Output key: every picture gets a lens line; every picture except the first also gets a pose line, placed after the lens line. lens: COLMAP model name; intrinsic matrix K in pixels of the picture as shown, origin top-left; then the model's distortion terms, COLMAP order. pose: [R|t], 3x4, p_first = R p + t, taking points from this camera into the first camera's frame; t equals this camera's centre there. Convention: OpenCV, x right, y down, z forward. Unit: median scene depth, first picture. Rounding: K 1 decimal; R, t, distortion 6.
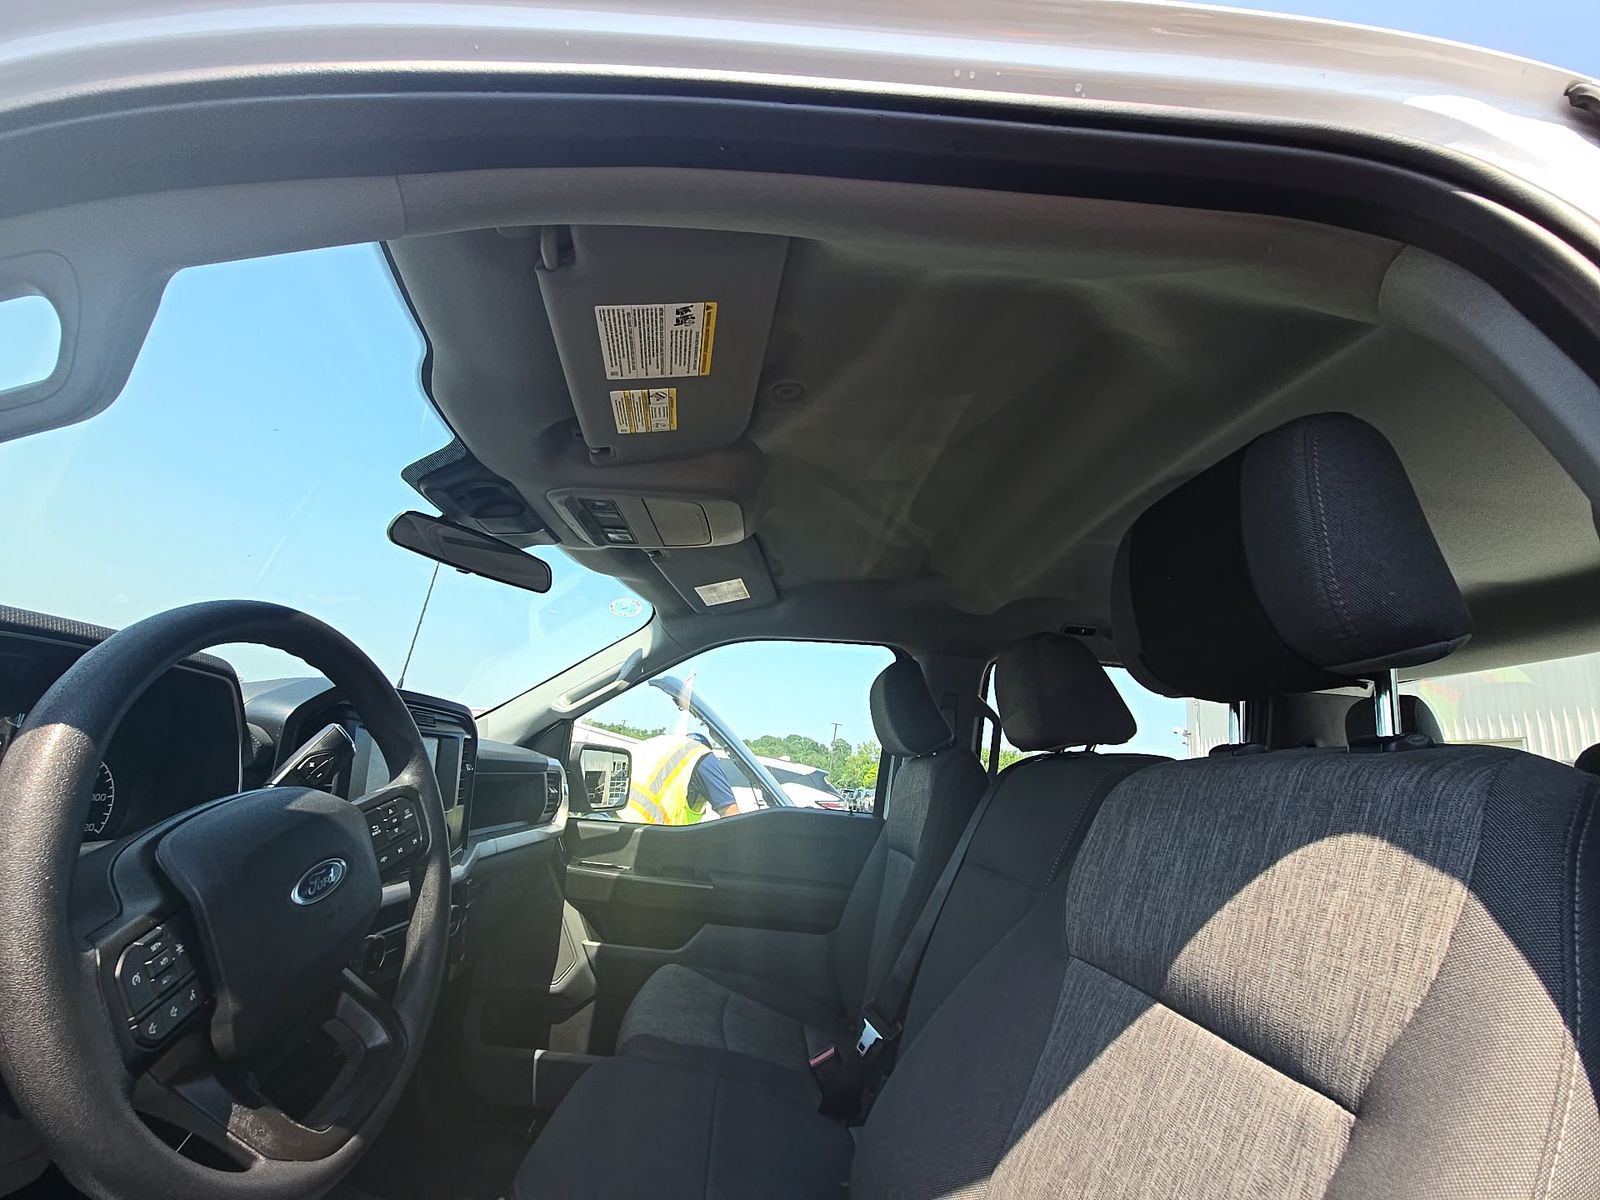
lens RADIAL K [[654.5, 0, 796.1], [0, 654.5, 587.3], [0, 0, 1]] dist [0.000292, -0.000366]
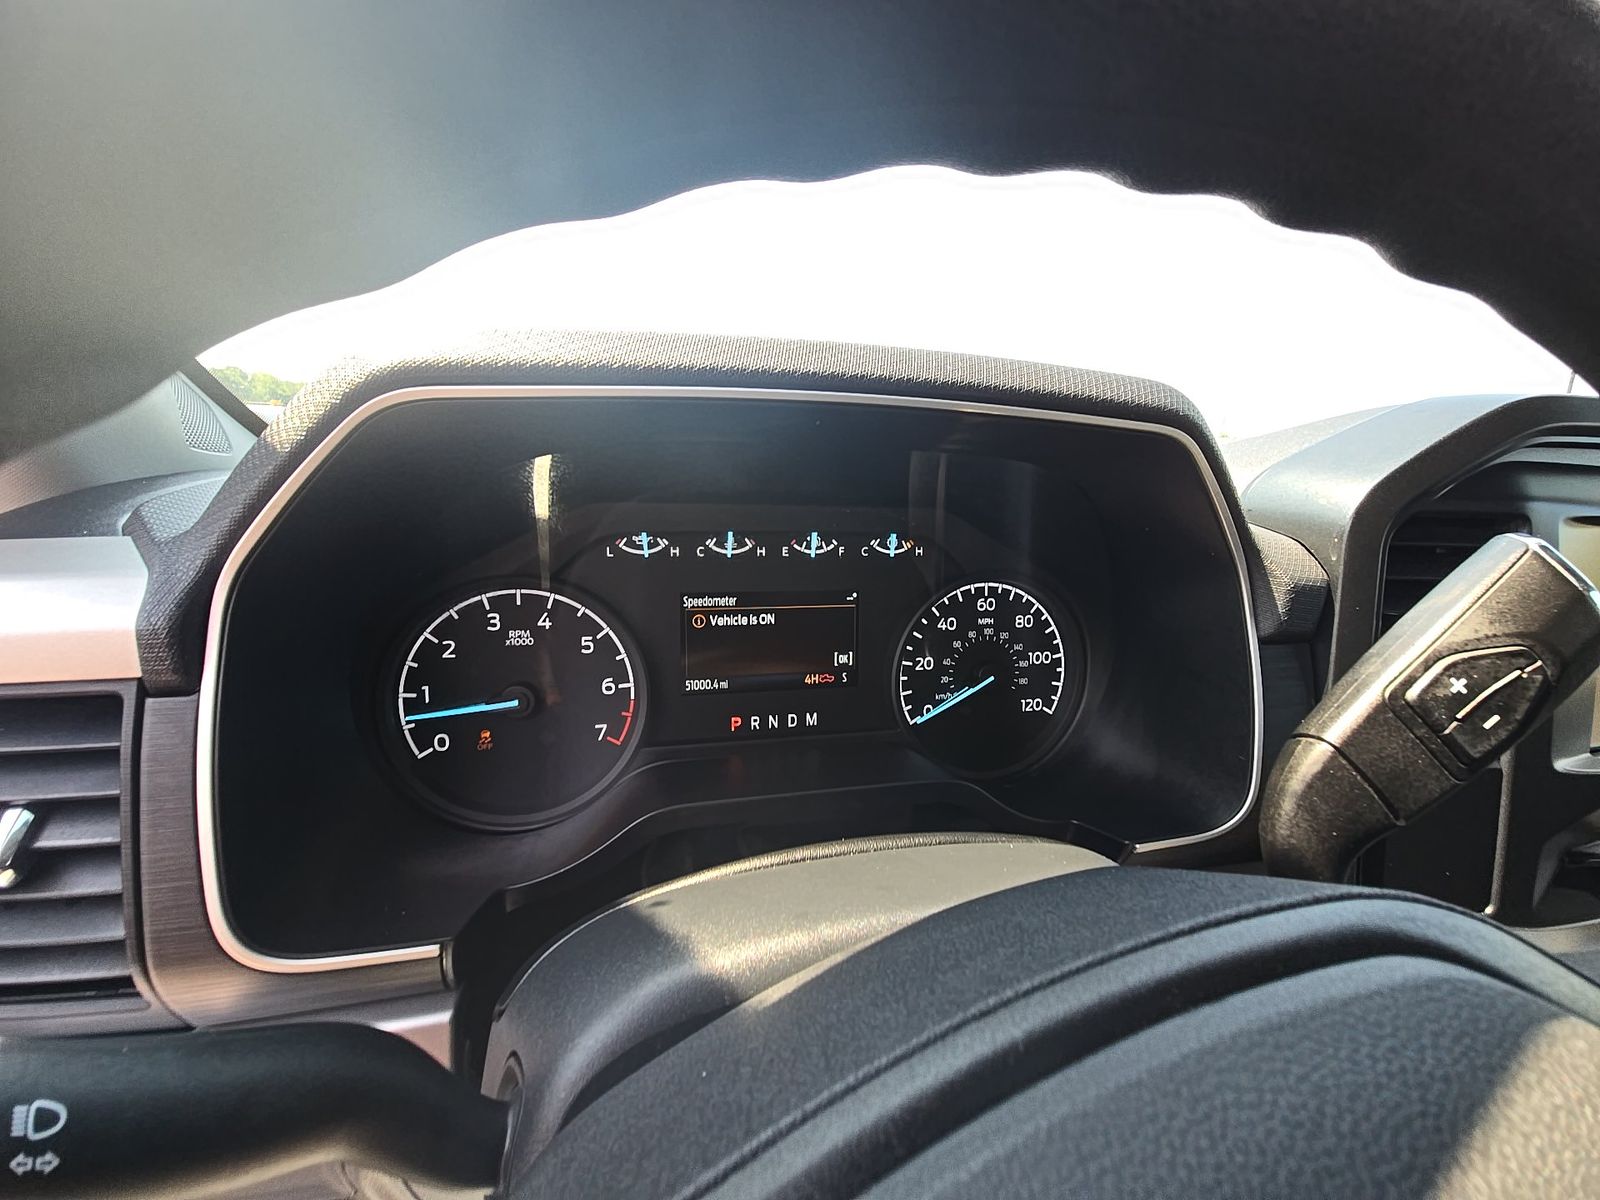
lens RADIAL K [[652.5, 0, 796.0], [0, 652.5, 591.5], [0, 0, 1]] dist [0.016148, -0.013509]
pose [[0.205589, 0.098033, -0.973716, -0.306936], [0.261870, 0.953177, 0.151256, 0.065598], [0.942951, -0.286084, 0.170290, 0.403797]]
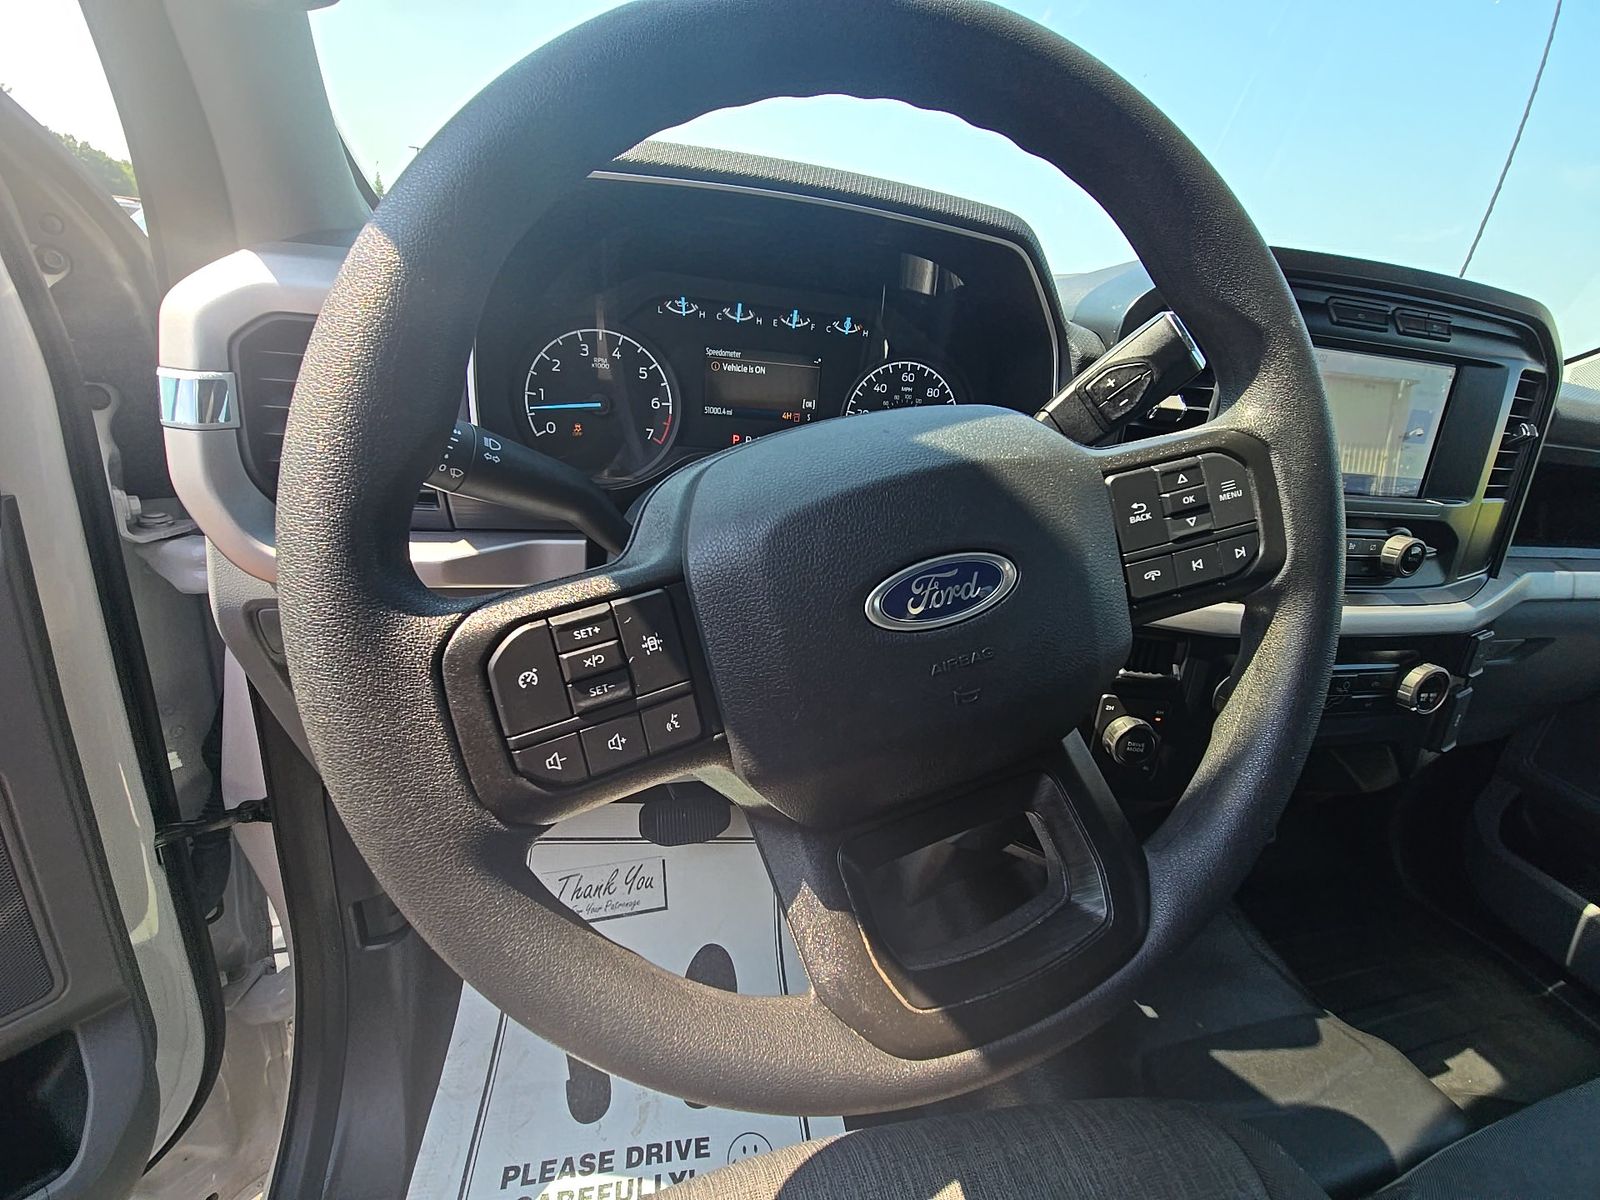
lens RADIAL K [[651.7, 0, 799.3], [0, 651.7, 585.0], [0, 0, 1]] dist [0.009613, -0.007651]
pose [[0.231803, 0.286171, -0.929717, -0.128996], [0.190457, 0.923900, 0.331866, 0.113004], [0.953936, -0.253999, 0.159659, 0.353850]]
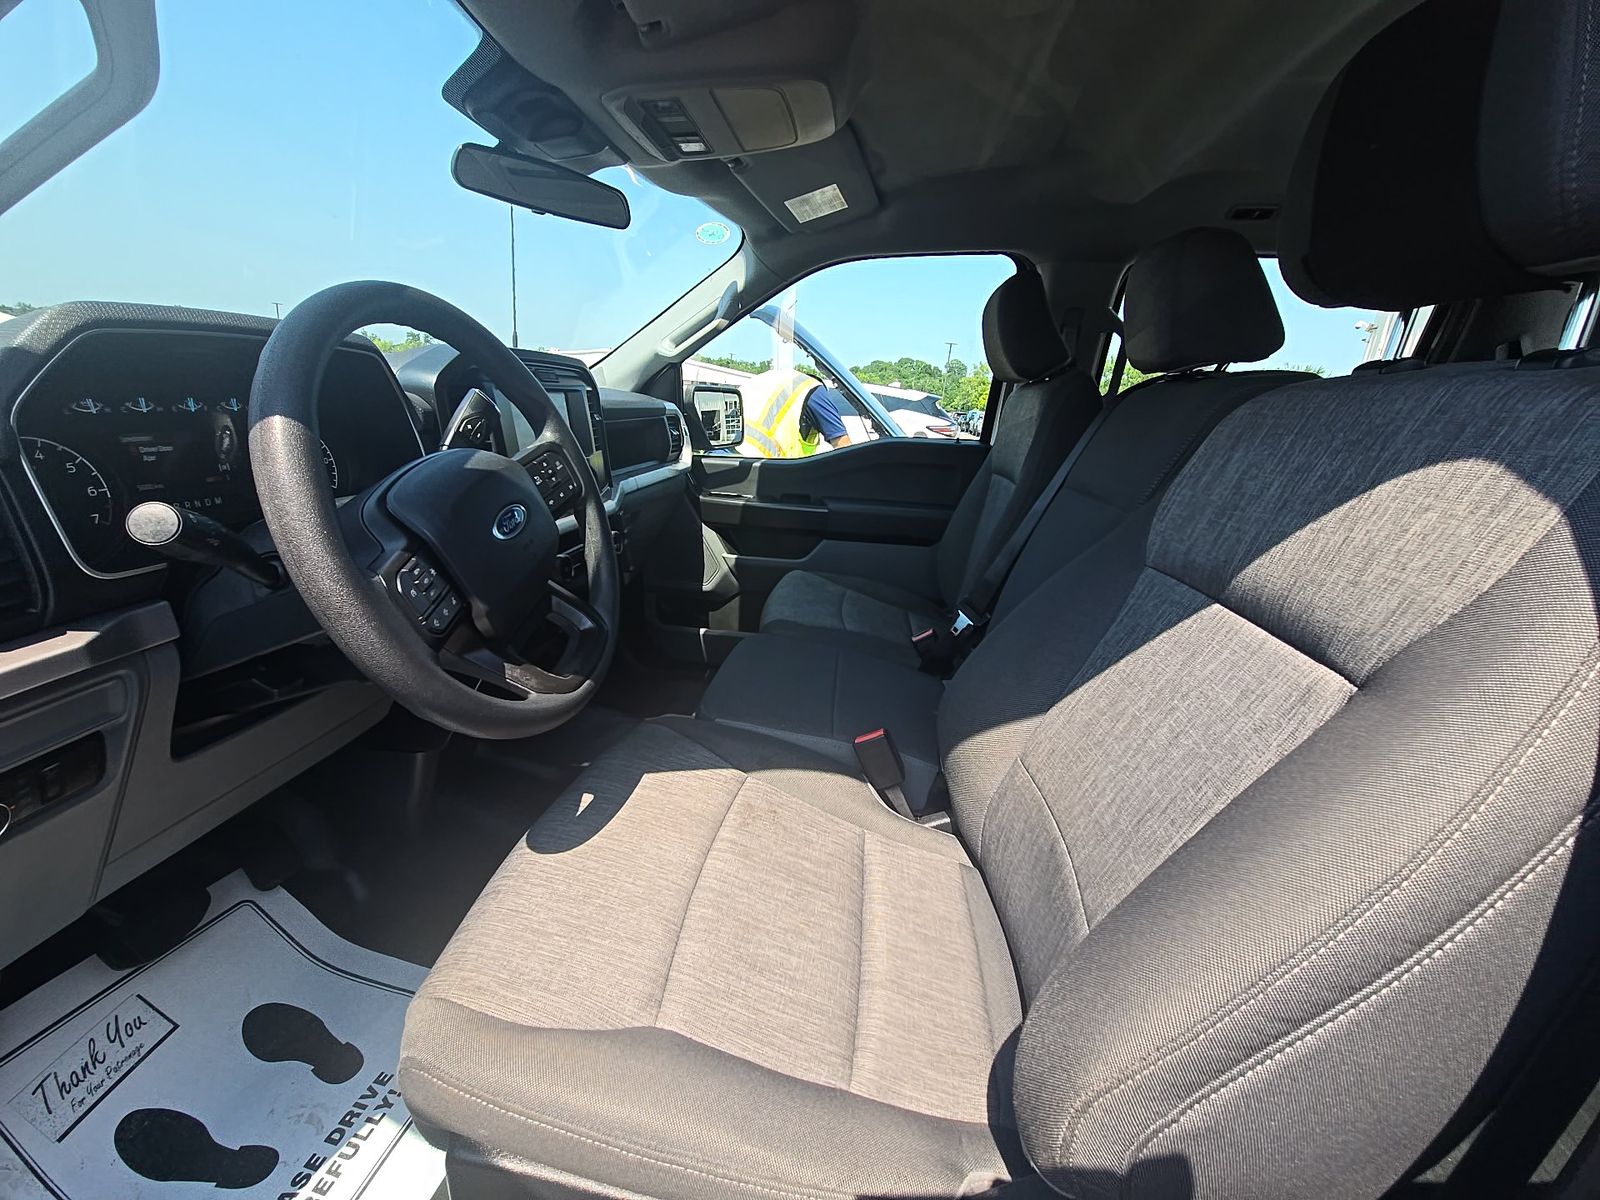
lens RADIAL K [[652.5, 0, 796.0], [0, 652.5, 591.5], [0, 0, 1]] dist [0.016148, -0.013509]
pose [[0.985591, -0.001001, -0.169144, 0.012504], [0.090767, 0.846943, 0.523879, -0.020620], [0.142731, -0.531683, 0.834830, -0.020006]]
